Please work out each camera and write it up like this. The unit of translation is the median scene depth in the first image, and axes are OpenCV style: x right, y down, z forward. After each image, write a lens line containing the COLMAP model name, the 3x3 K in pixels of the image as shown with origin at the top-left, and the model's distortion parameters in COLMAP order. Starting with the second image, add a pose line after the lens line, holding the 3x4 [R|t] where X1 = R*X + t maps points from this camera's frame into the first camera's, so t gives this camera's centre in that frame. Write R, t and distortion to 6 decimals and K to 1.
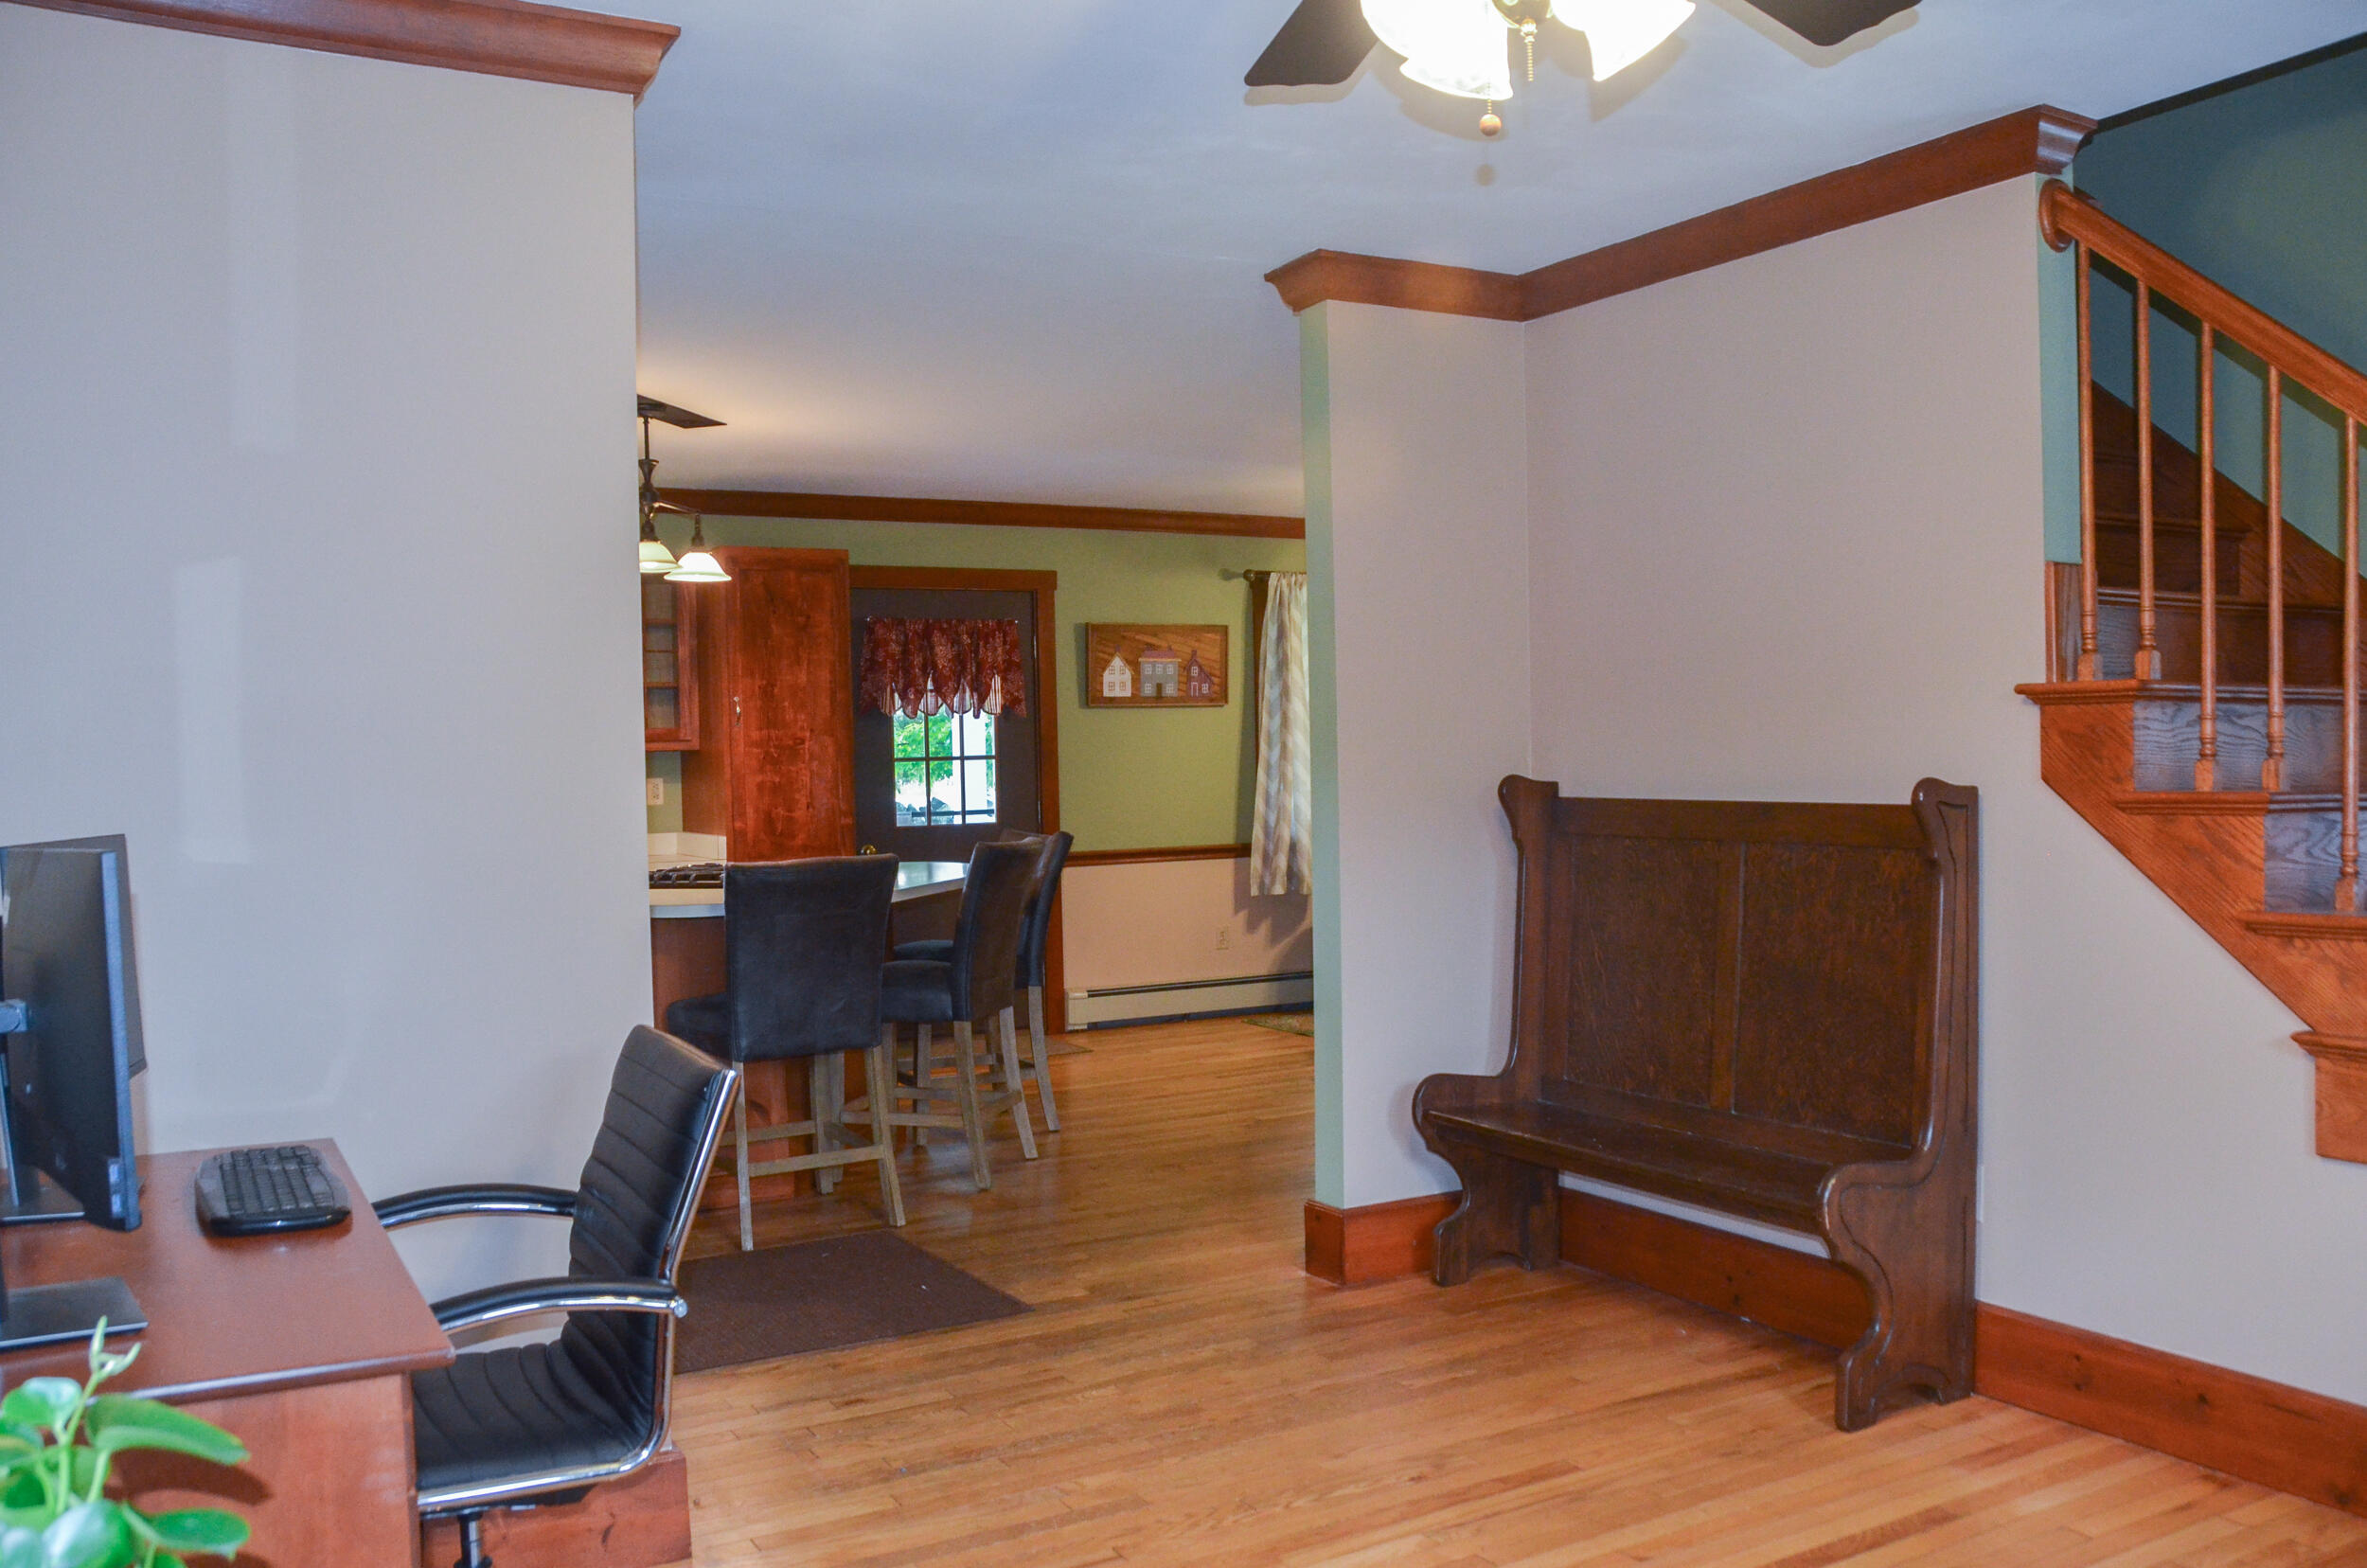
lens RADIAL K [[1884.5, 0, 1173.9], [0, 1884.5, 829.8], [0, 0, 1]] dist [-0.150077, 0.111019]
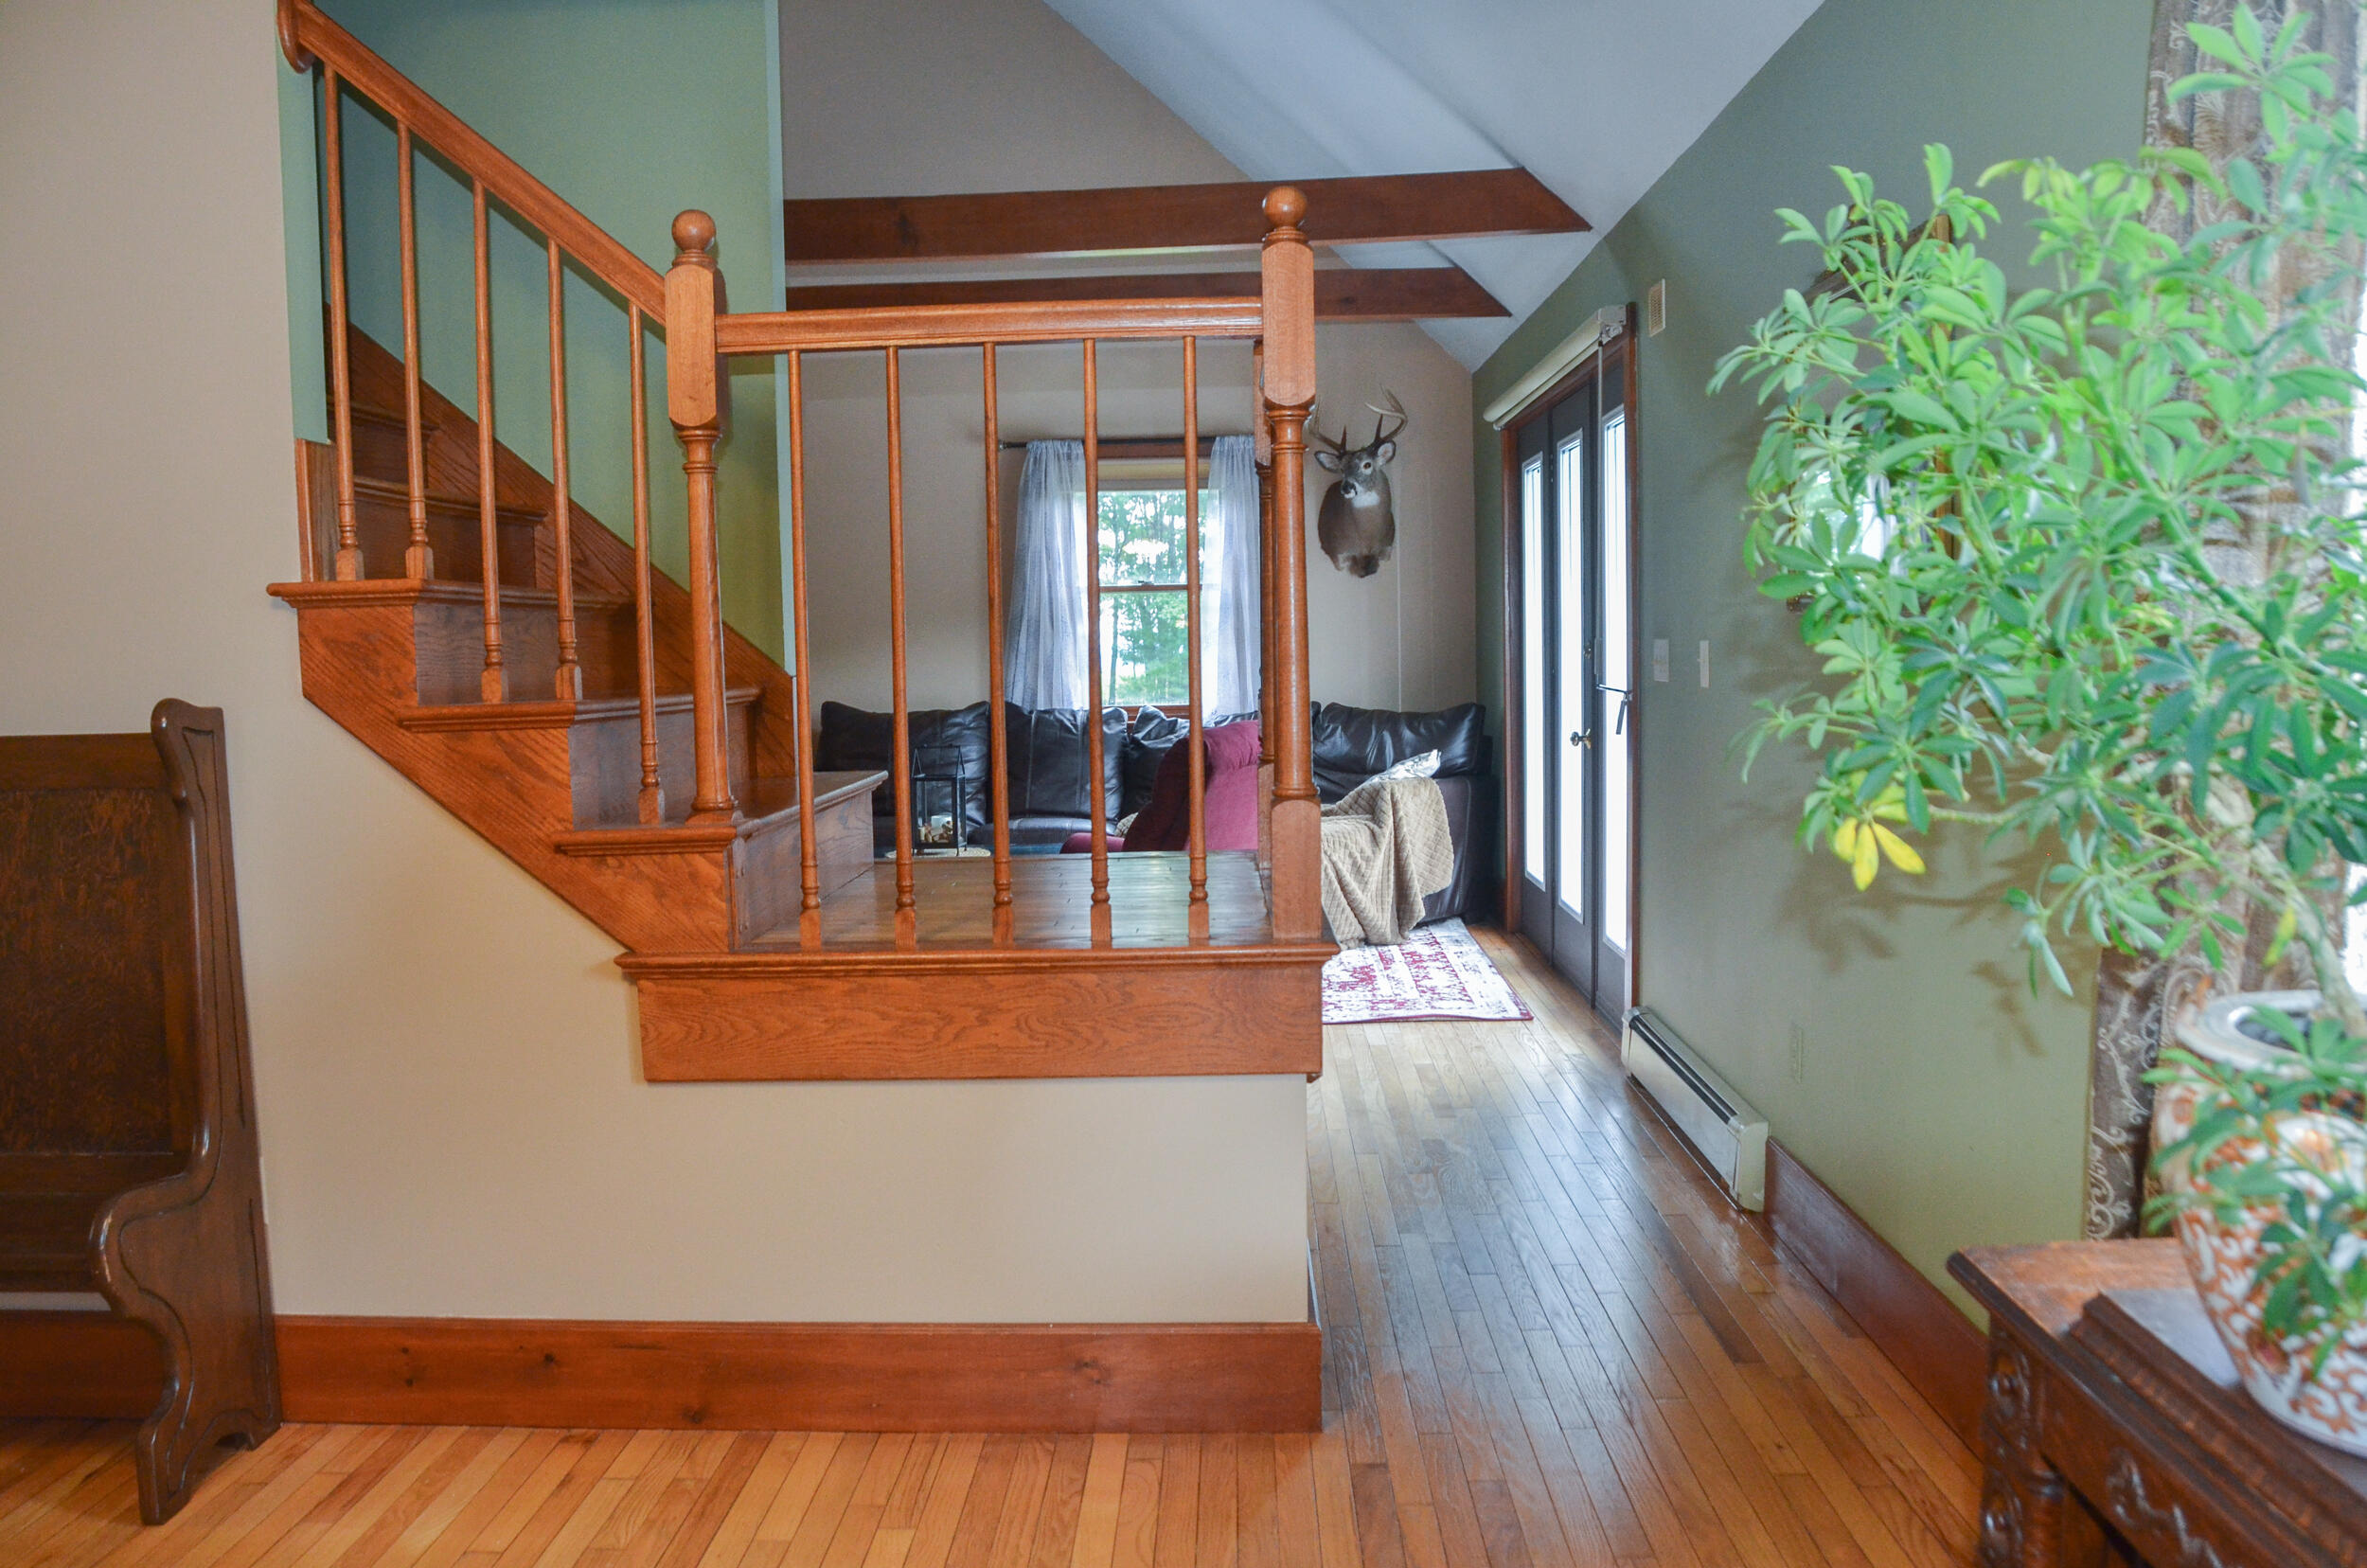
lens RADIAL K [[1884.5, 0, 1173.9], [0, 1884.5, 829.8], [0, 0, 1]] dist [-0.150077, 0.111019]
pose [[0.523952, -0.079372, 0.848041, -0.040026], [0.043765, 0.996842, 0.066259, -0.004607], [-0.850622, 0.002398, 0.525771, 0.214485]]
